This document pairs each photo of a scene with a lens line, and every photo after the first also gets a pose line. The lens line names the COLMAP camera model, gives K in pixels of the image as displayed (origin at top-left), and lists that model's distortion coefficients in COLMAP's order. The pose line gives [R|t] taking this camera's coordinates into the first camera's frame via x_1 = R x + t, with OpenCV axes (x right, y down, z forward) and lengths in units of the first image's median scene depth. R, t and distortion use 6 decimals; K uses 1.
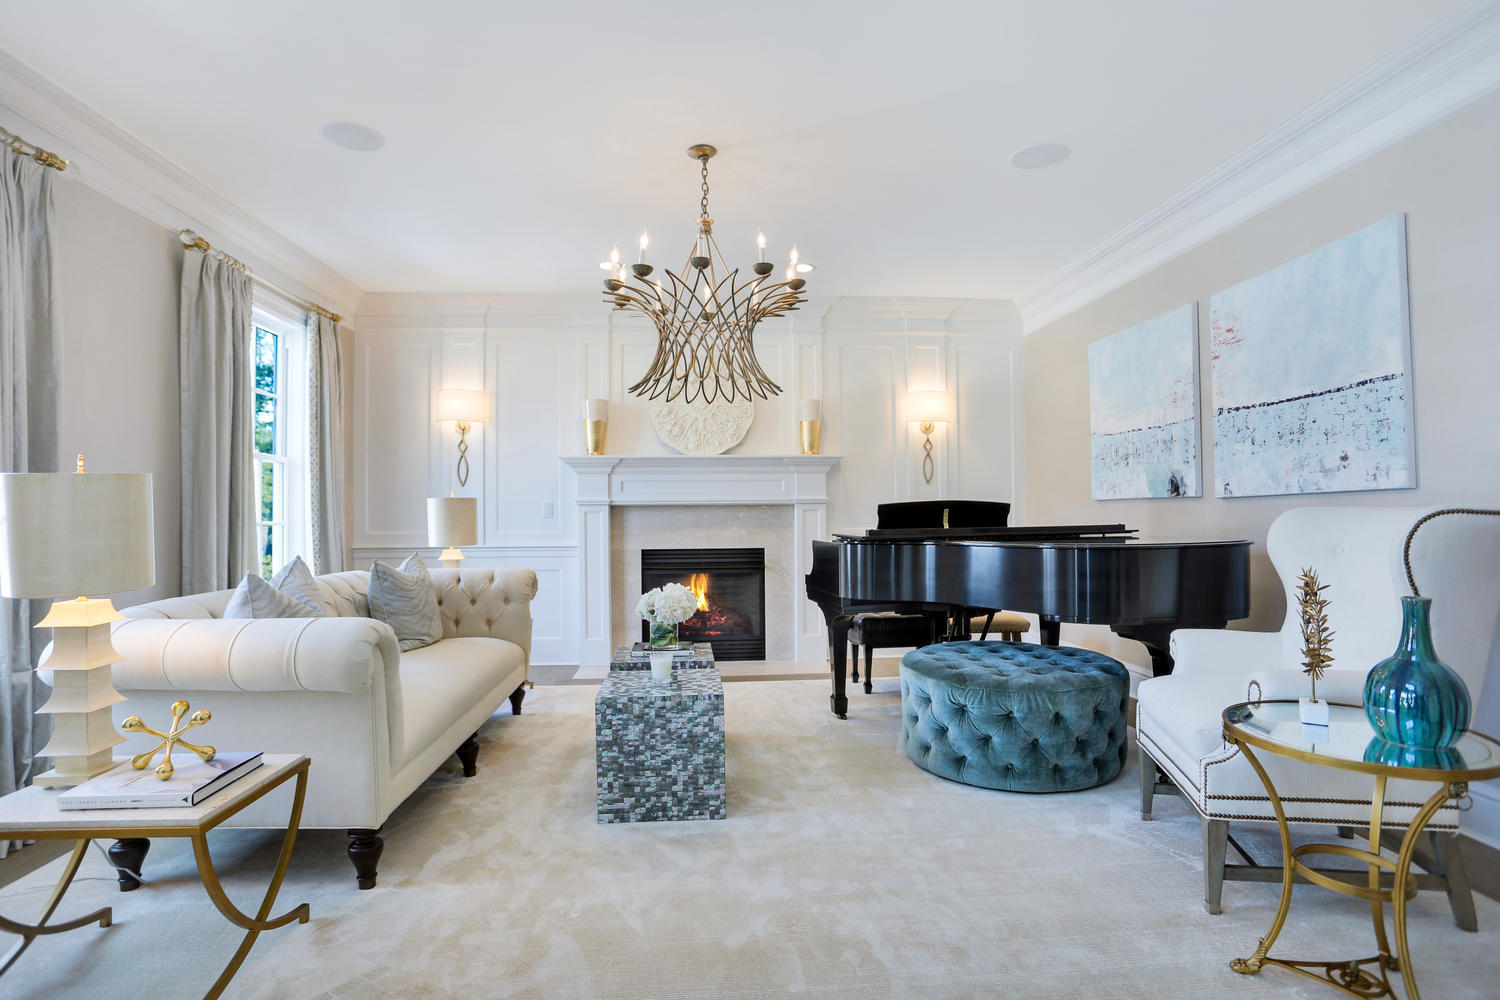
lens RADIAL K [[761.3, 0, 750.6], [0, 761.3, 502.5], [0, 0, 1]] dist [-0.077041, 0.031097]
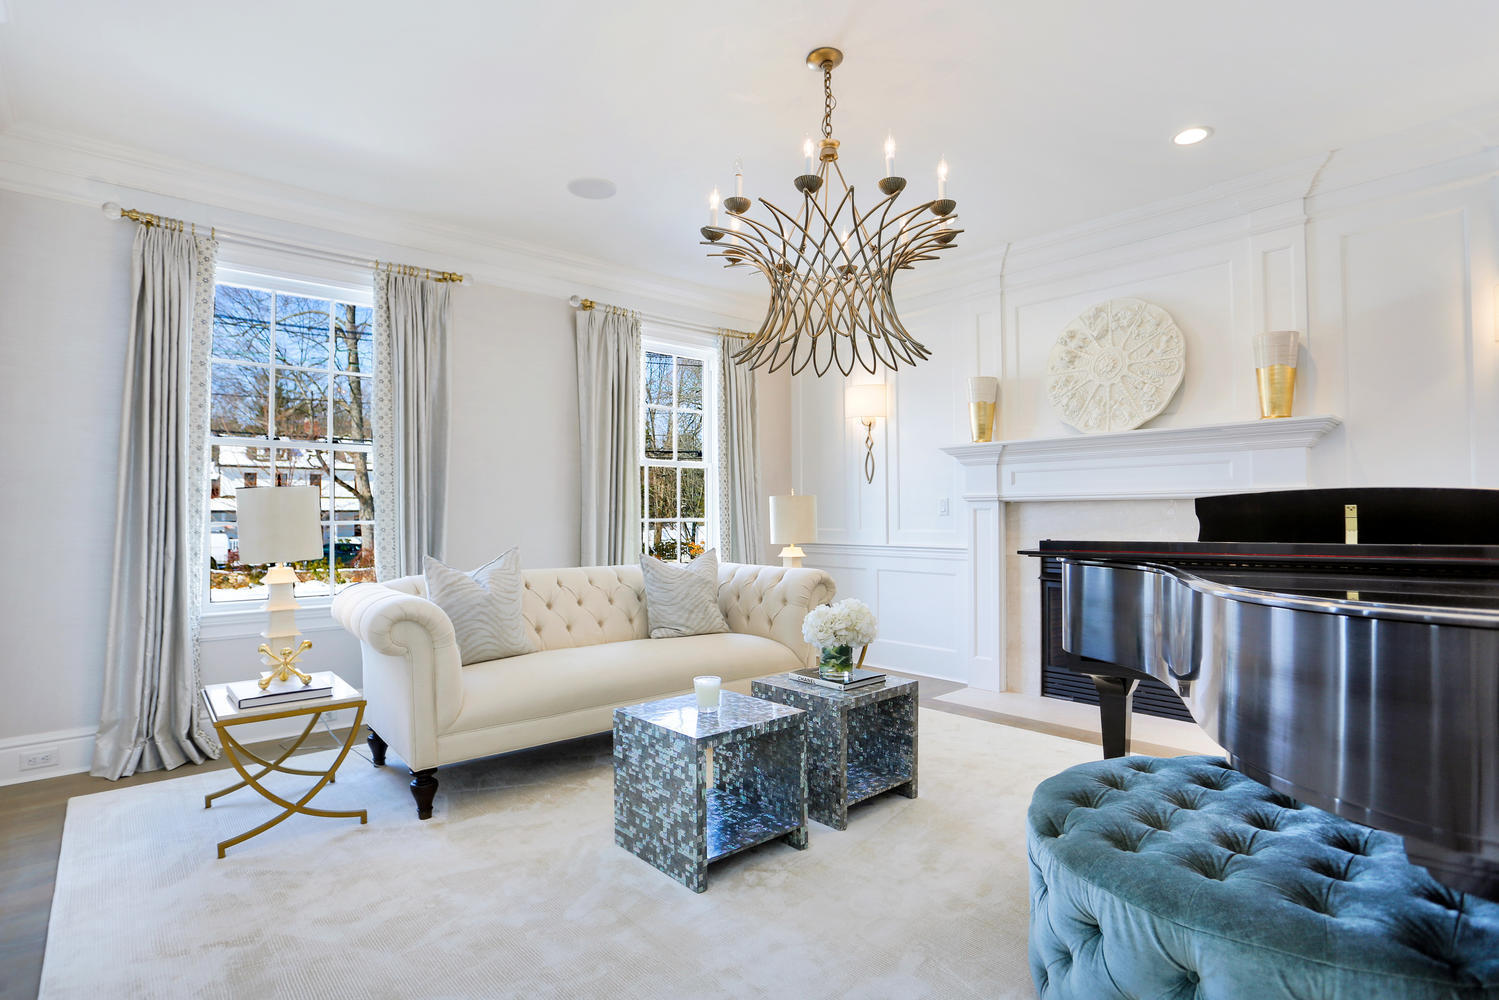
lens RADIAL K [[760.8, 0, 749.1], [0, 760.8, 502.4], [0, 0, 1]] dist [-0.077041, 0.031097]
pose [[0.592038, -0.007455, -0.805875, 0.425044], [0.011616, 0.999932, -0.000716, 0.002793], [0.805826, -0.008937, 0.592085, 0.379067]]
